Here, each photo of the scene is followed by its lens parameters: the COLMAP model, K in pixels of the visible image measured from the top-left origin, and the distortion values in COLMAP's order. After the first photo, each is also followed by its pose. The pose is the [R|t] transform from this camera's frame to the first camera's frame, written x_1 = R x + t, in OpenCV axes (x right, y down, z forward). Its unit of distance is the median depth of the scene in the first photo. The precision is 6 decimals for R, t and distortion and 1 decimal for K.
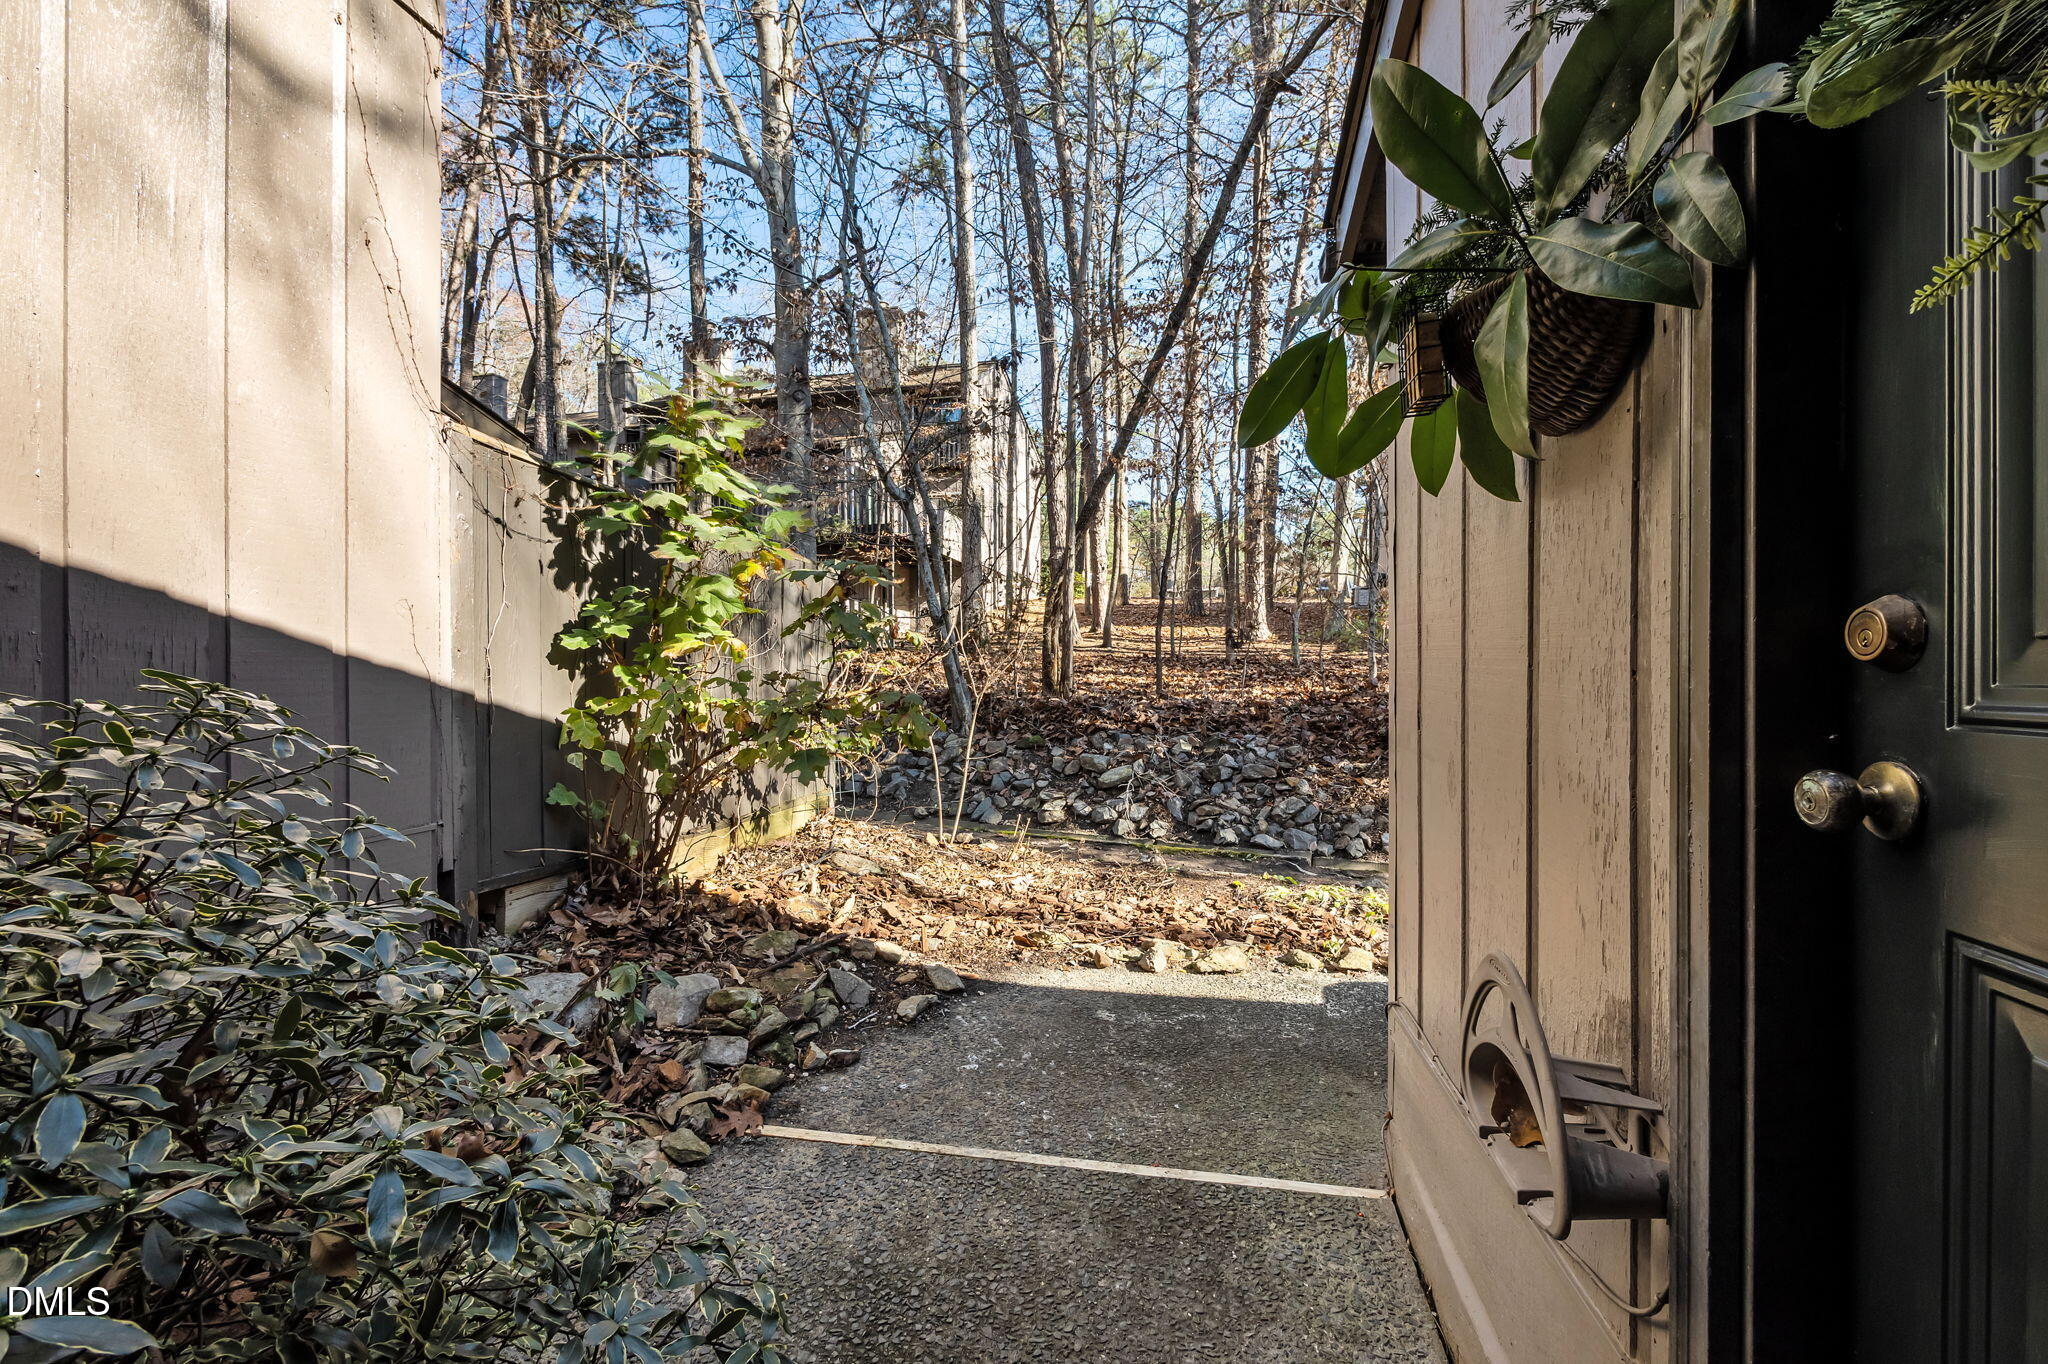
lens RADIAL K [[869.1, 0, 1024.0], [0, 869.1, 682.0], [0, 0, 1]] dist [-0.008169, -0.000033]
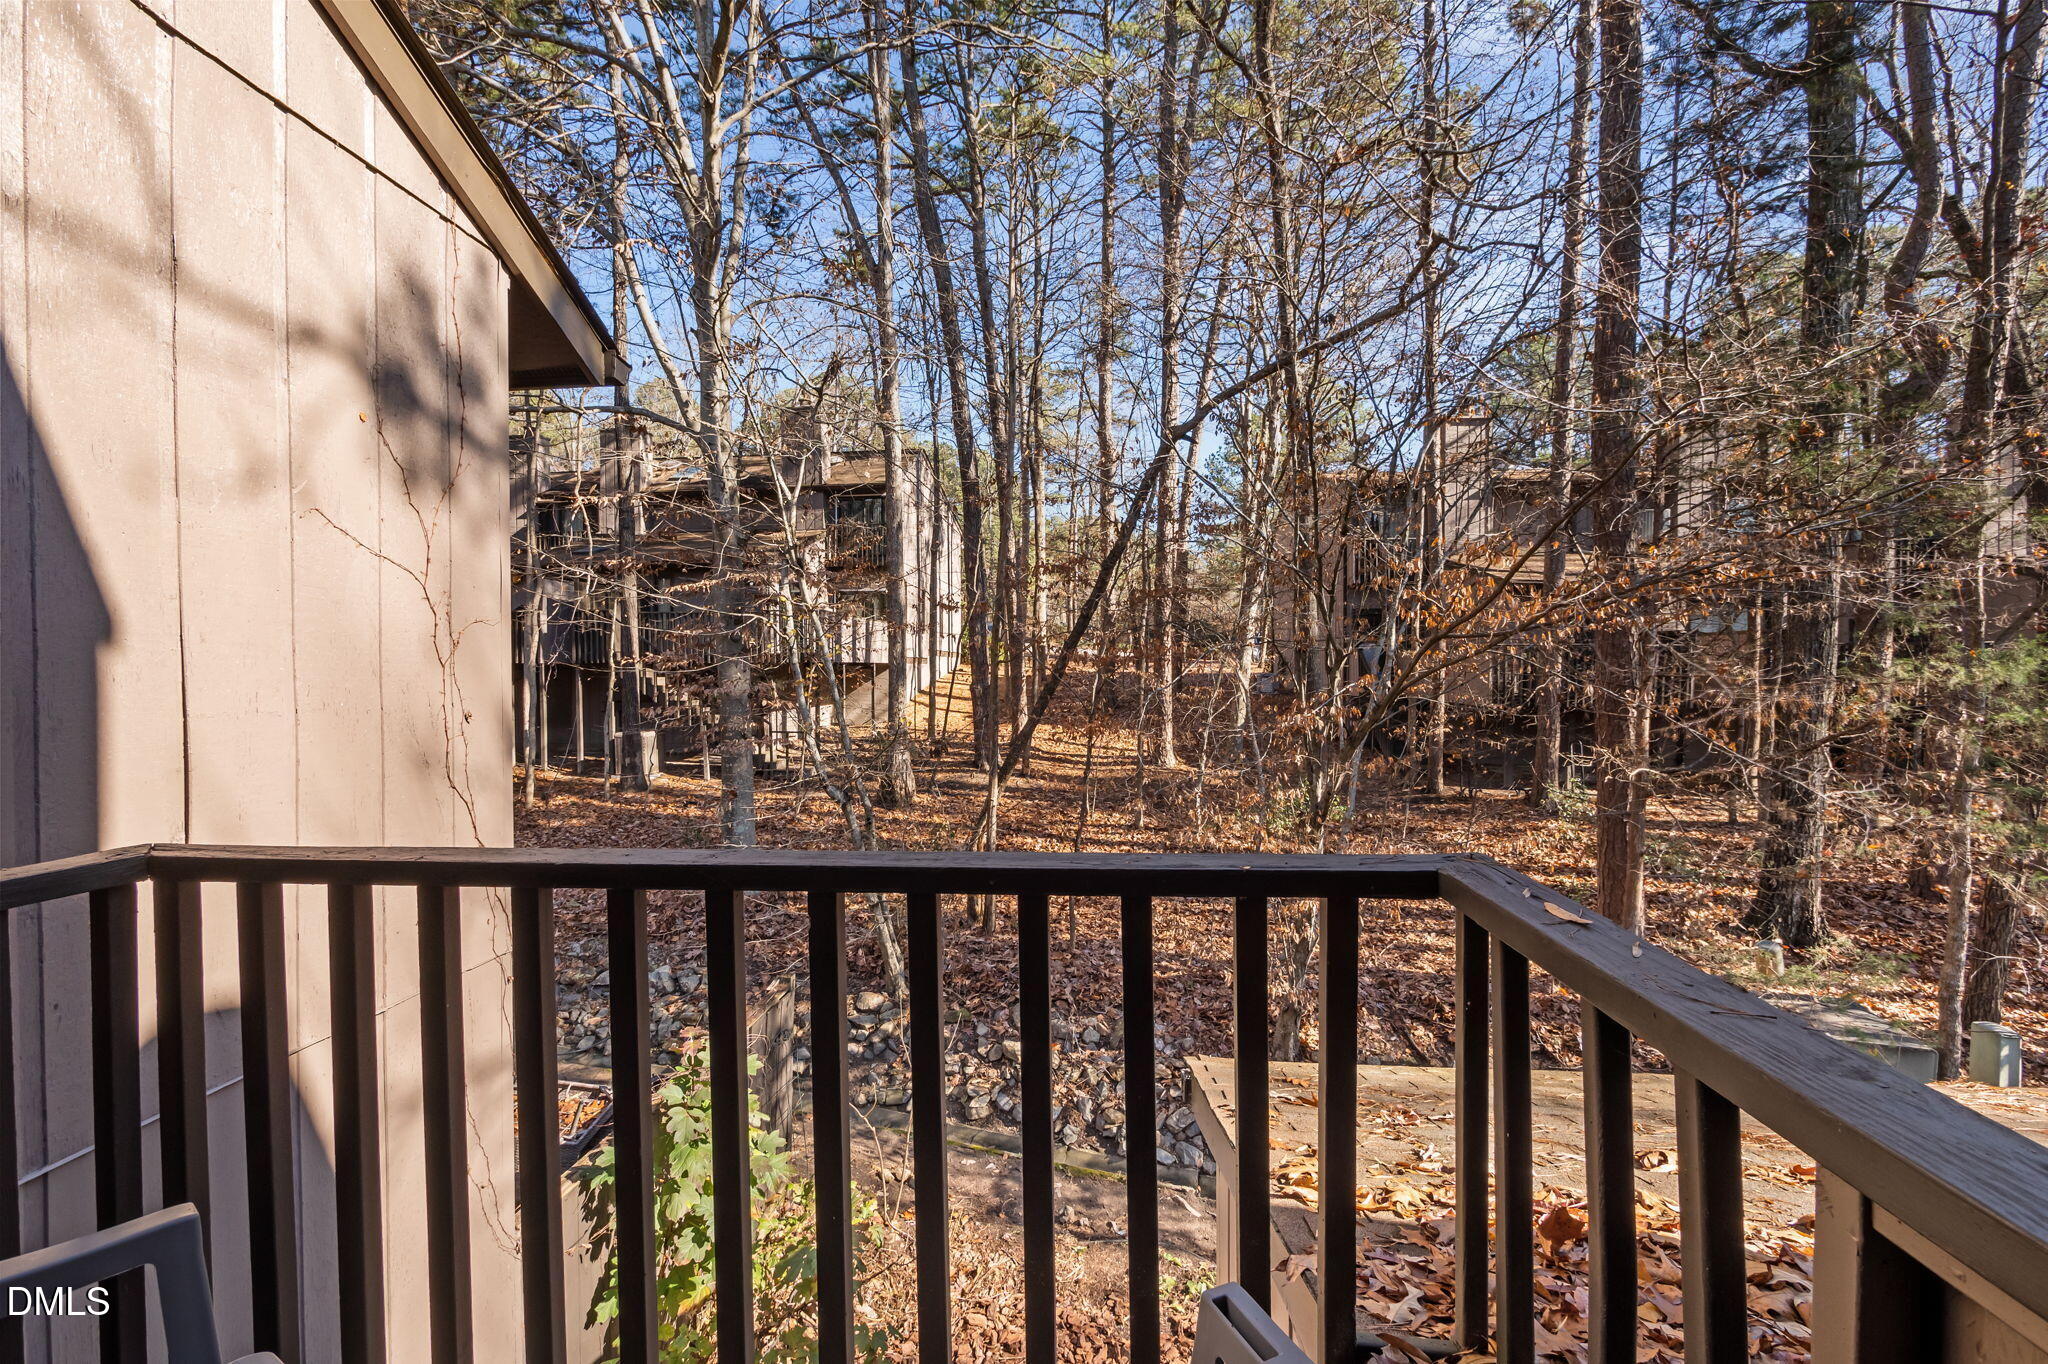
lens RADIAL K [[869.1, 0, 1024.0], [0, 869.1, 682.0], [0, 0, 1]] dist [-0.008169, -0.000033]
pose [[0.995721, 0.001037, 0.092409, -0.014445], [-0.002869, 0.999802, 0.019694, -0.429191], [-0.092370, -0.019875, 0.995526, -0.125943]]
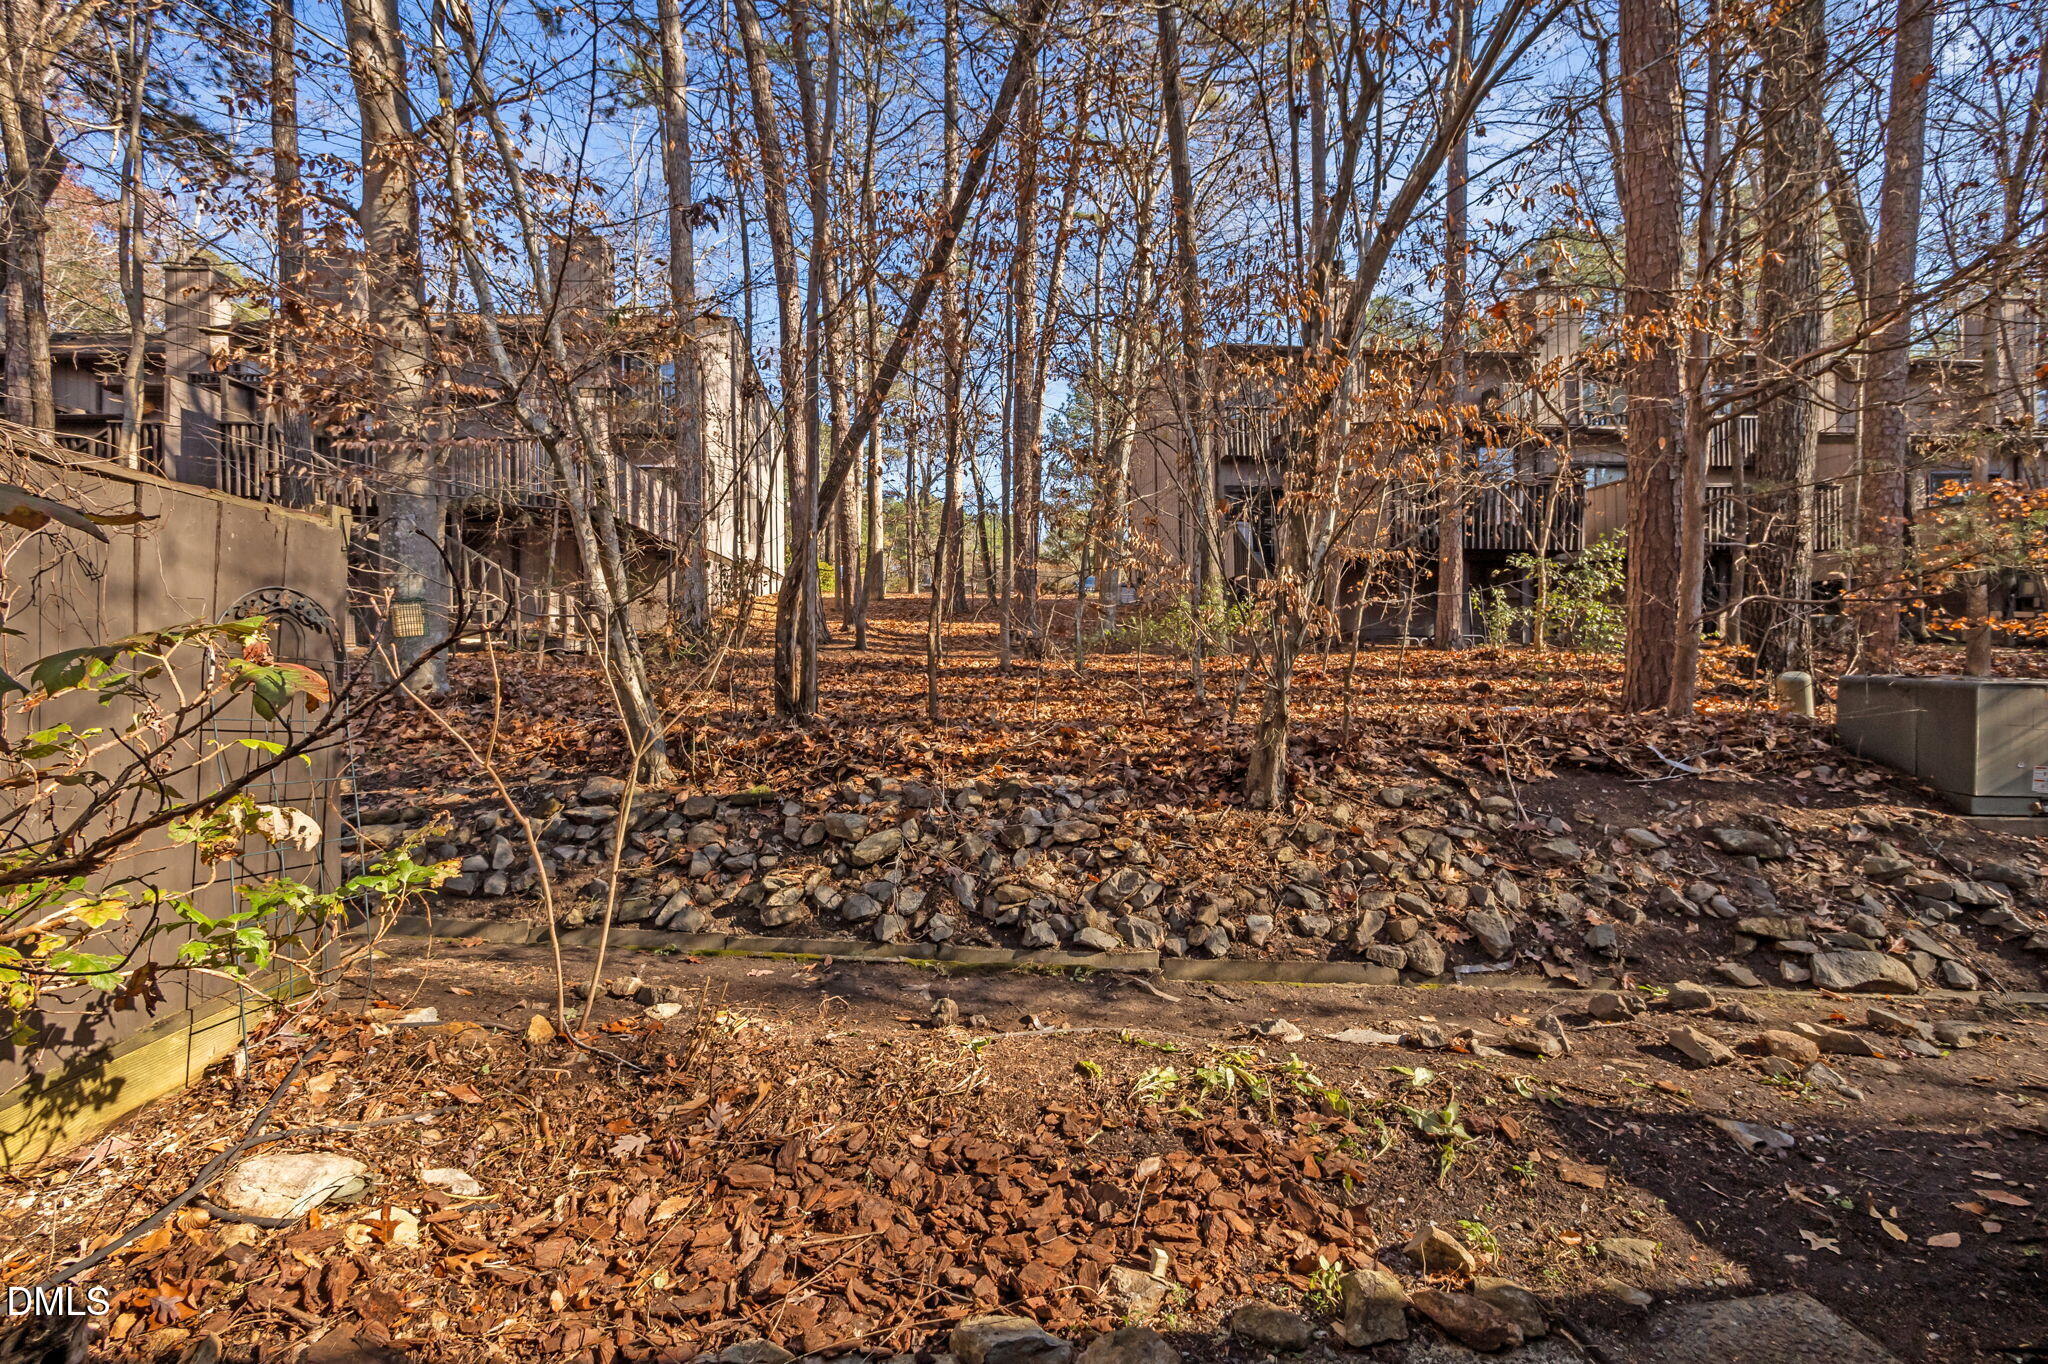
lens RADIAL K [[869.1, 0, 1024.0], [0, 869.1, 682.0], [0, 0, 1]] dist [-0.008169, -0.000033]
pose [[0.960734, -0.012256, 0.277199, 0.026960], [0.011735, 0.999925, 0.003540, -0.024306], [-0.277222, -0.000148, 0.960806, 0.300569]]
